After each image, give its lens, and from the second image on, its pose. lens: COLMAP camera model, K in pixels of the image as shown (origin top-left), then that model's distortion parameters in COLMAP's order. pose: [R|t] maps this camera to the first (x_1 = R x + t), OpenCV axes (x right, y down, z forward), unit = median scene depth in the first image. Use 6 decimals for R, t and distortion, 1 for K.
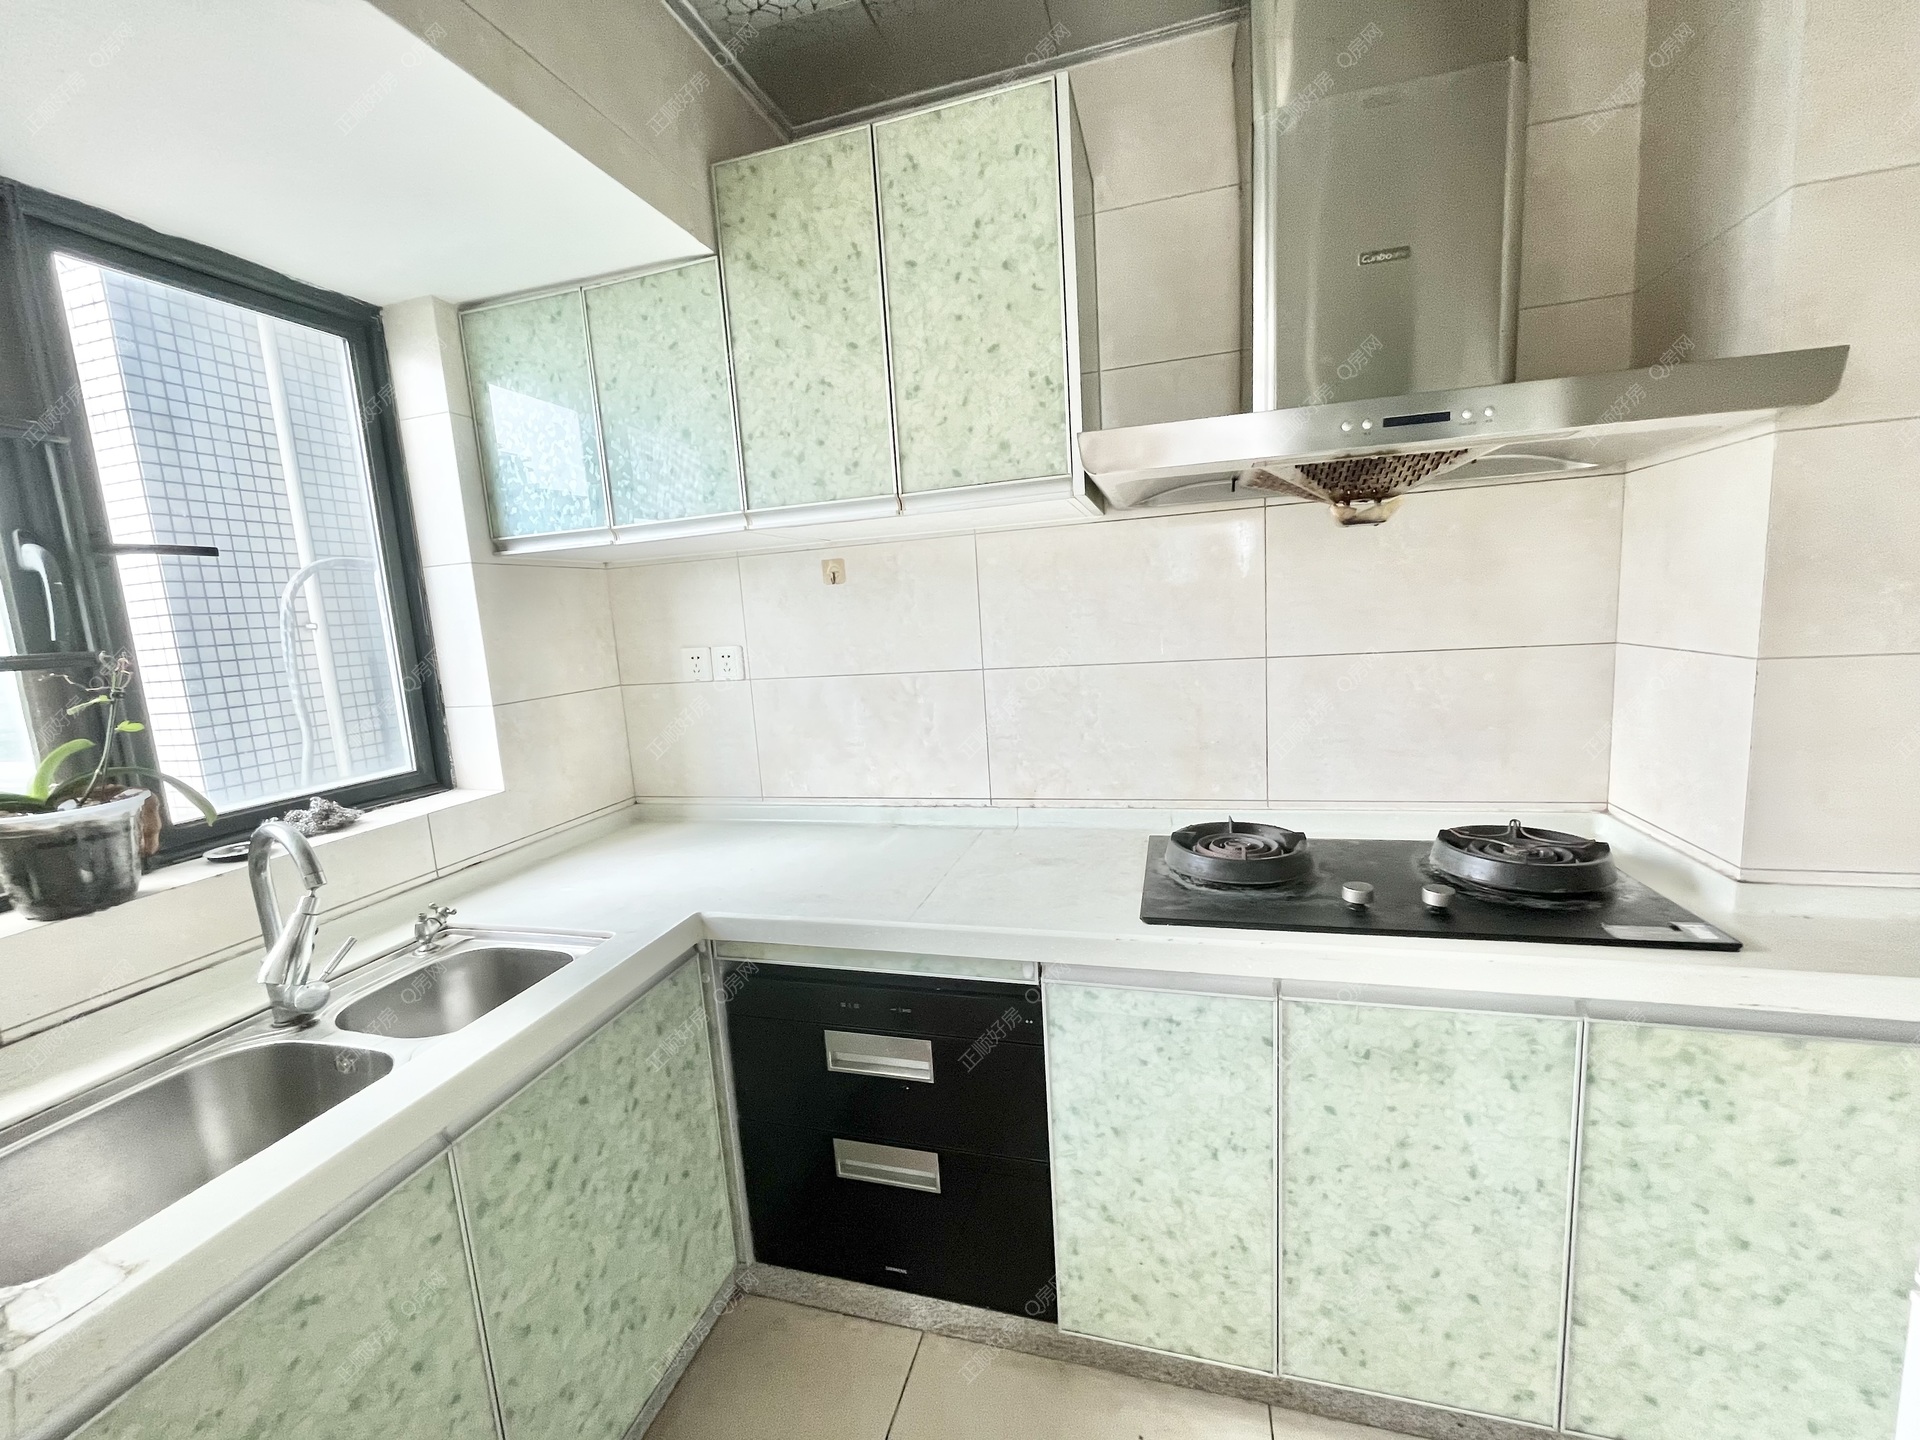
lens RADIAL K [[780.1, 0, 957.7], [0, 780.1, 722.5], [0, 0, 1]] dist [0.000302, -0.000004]
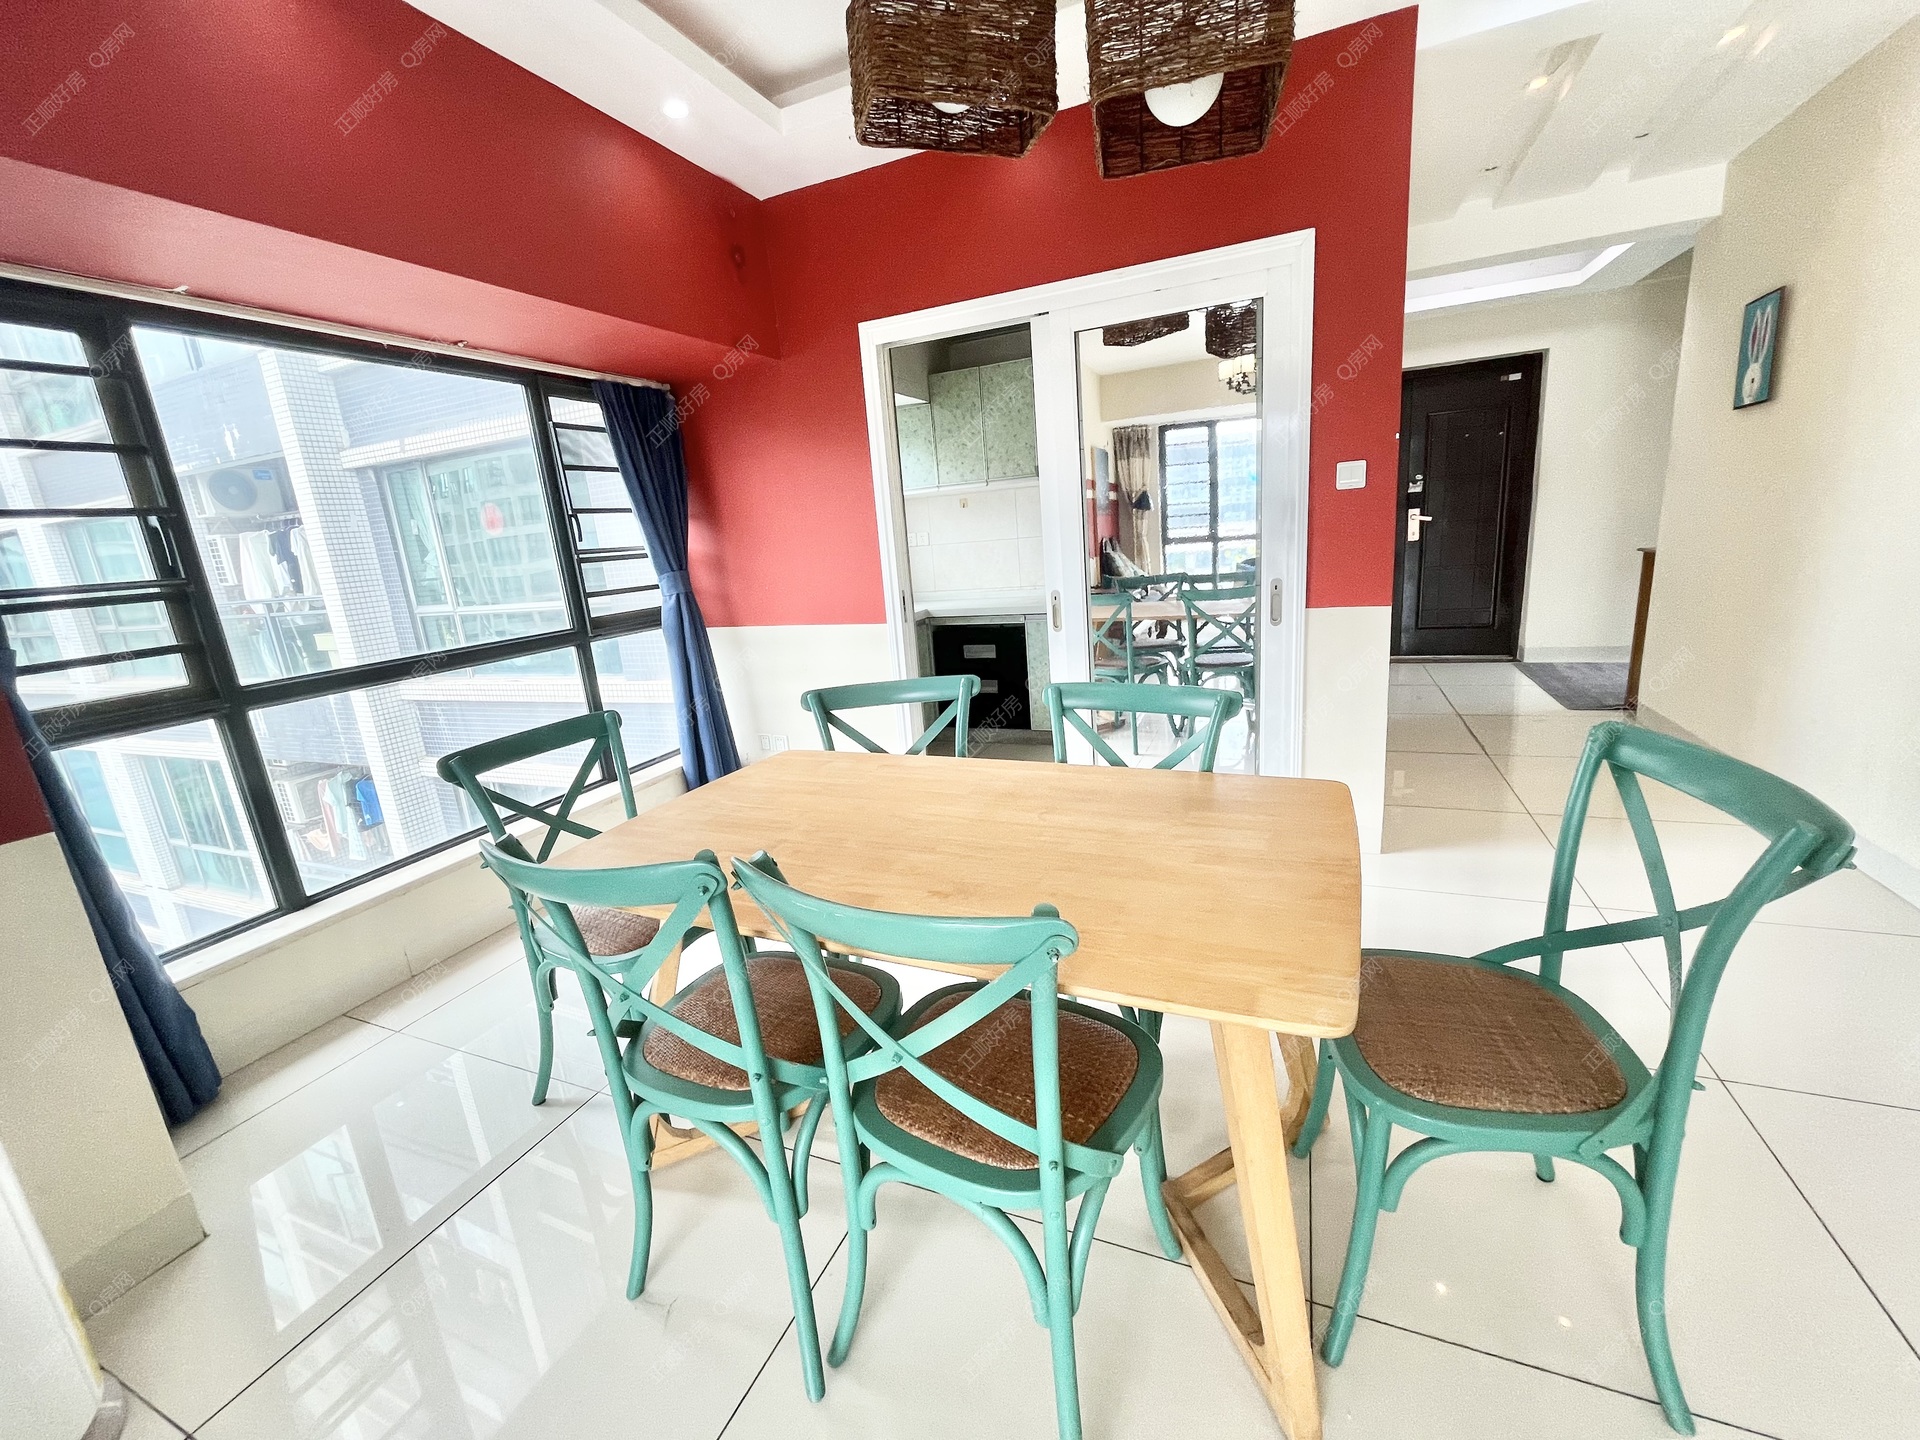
lens RADIAL K [[780.1, 0, 963.4], [0, 780.1, 708.0], [0, 0, 1]] dist [0.000302, -0.000004]
pose [[0.988637, 0.016720, -0.149387, 0.334801], [-0.000452, 0.994121, 0.108274, 0.306357], [0.150319, -0.106976, 0.982833, -2.355596]]
